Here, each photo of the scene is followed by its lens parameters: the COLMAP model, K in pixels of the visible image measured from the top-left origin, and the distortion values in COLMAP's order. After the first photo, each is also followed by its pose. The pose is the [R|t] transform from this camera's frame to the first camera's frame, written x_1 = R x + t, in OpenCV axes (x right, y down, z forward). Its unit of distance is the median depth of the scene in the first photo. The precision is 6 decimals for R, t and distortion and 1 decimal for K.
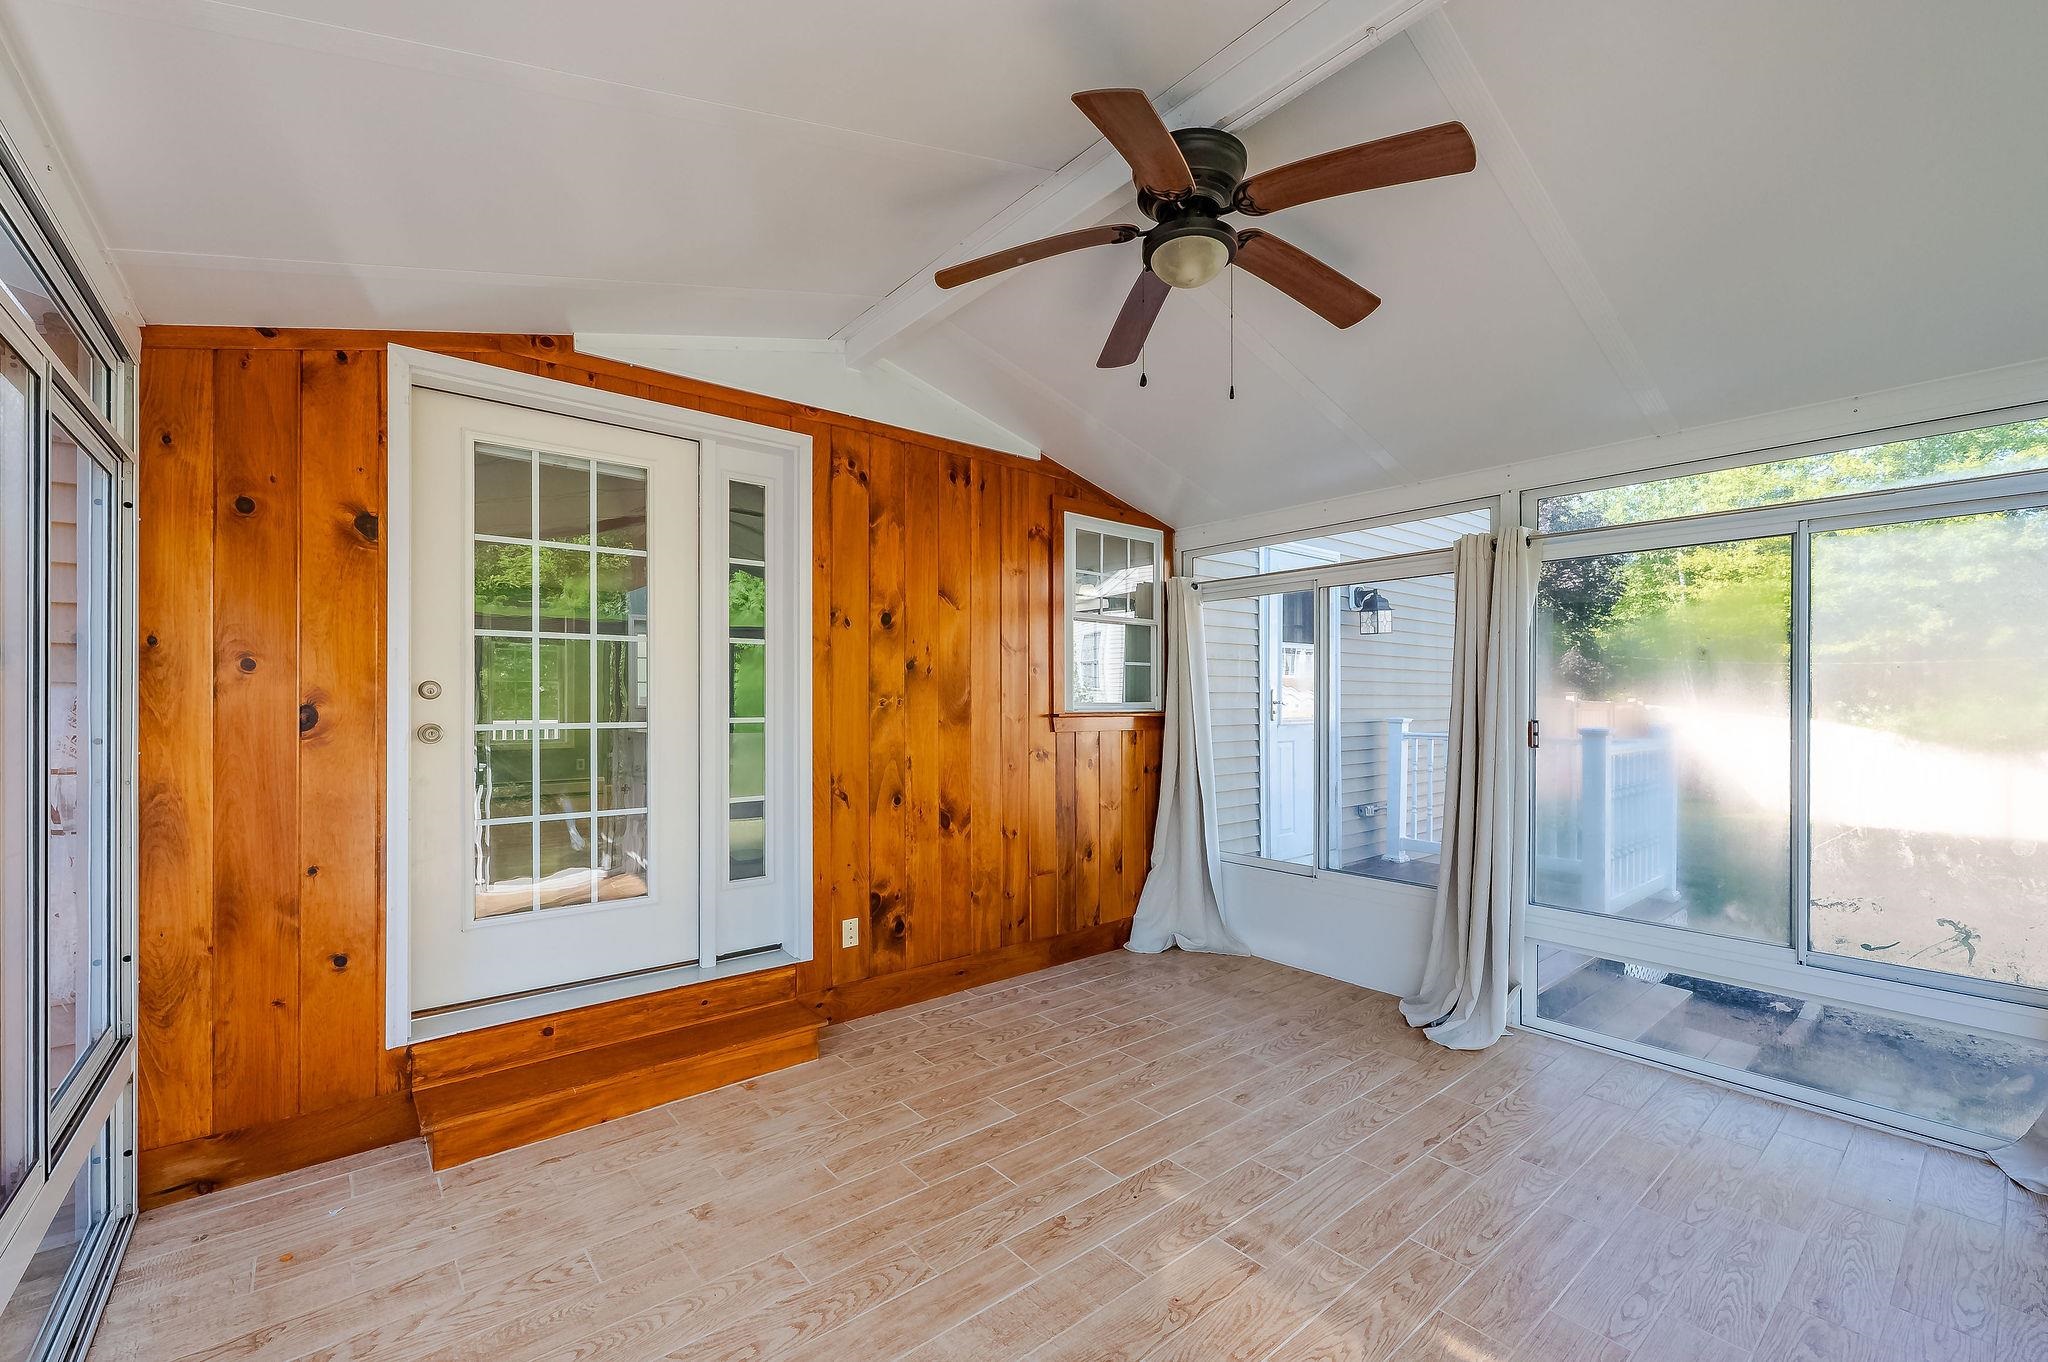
lens RADIAL K [[827.9, 0, 1026.8], [0, 827.9, 674.4], [0, 0, 1]] dist [0.000879, 0.000048]
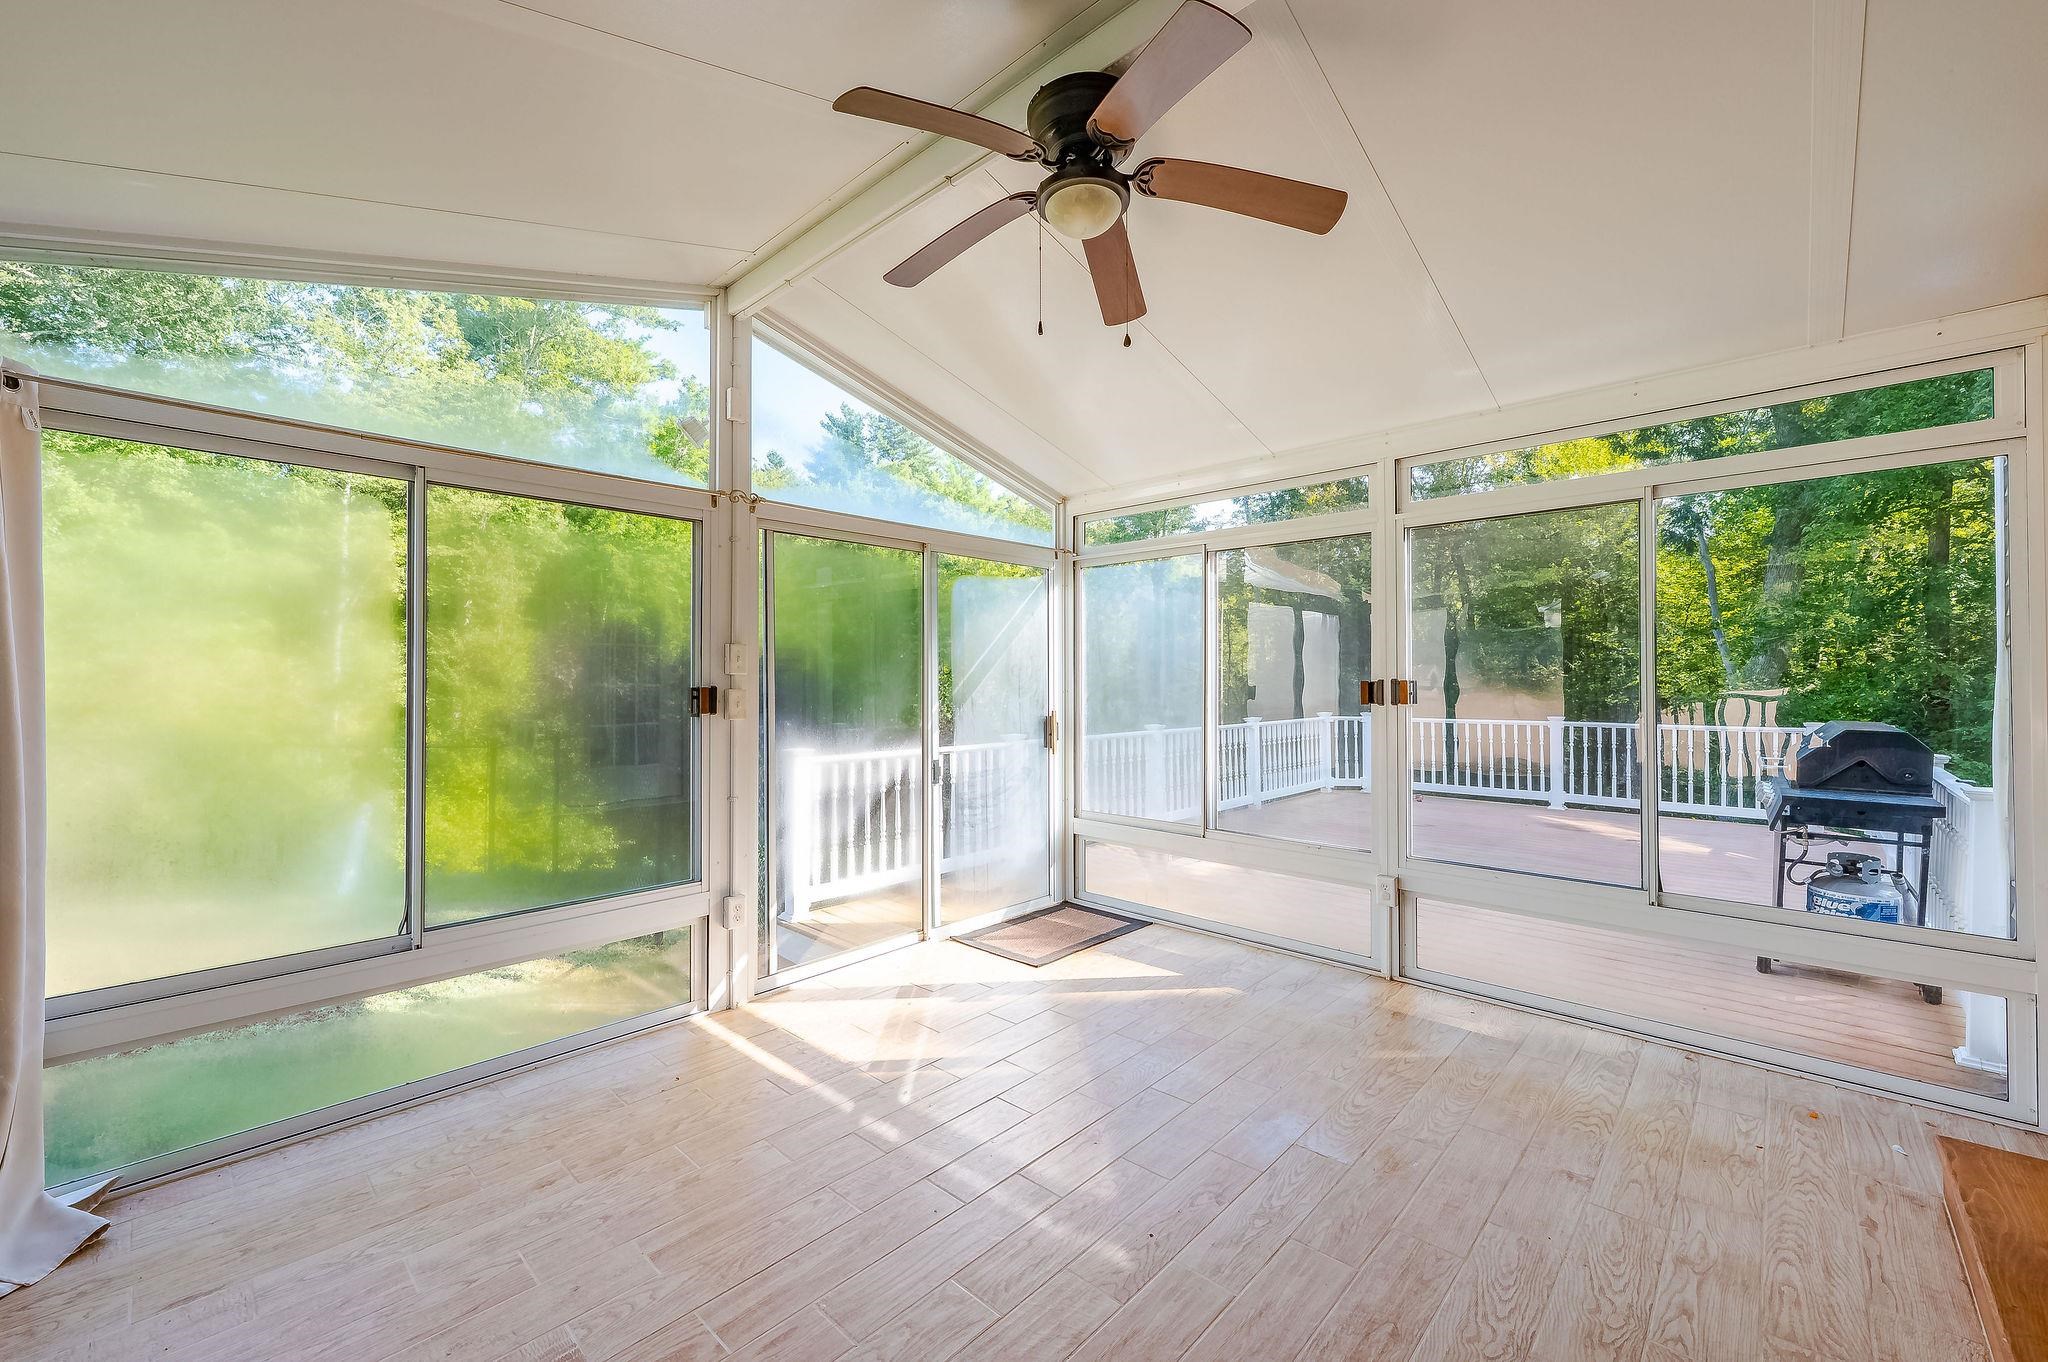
lens RADIAL K [[823.1, 0, 1024.0], [0, 823.1, 681.0], [0, 0, 1]] dist [0.001541, 0.000226]
pose [[-0.990411, -0.000149, -0.138152, 0.394825], [0.004385, 0.999462, -0.032515, 0.091185], [0.138082, -0.032808, -0.989877, 1.911169]]
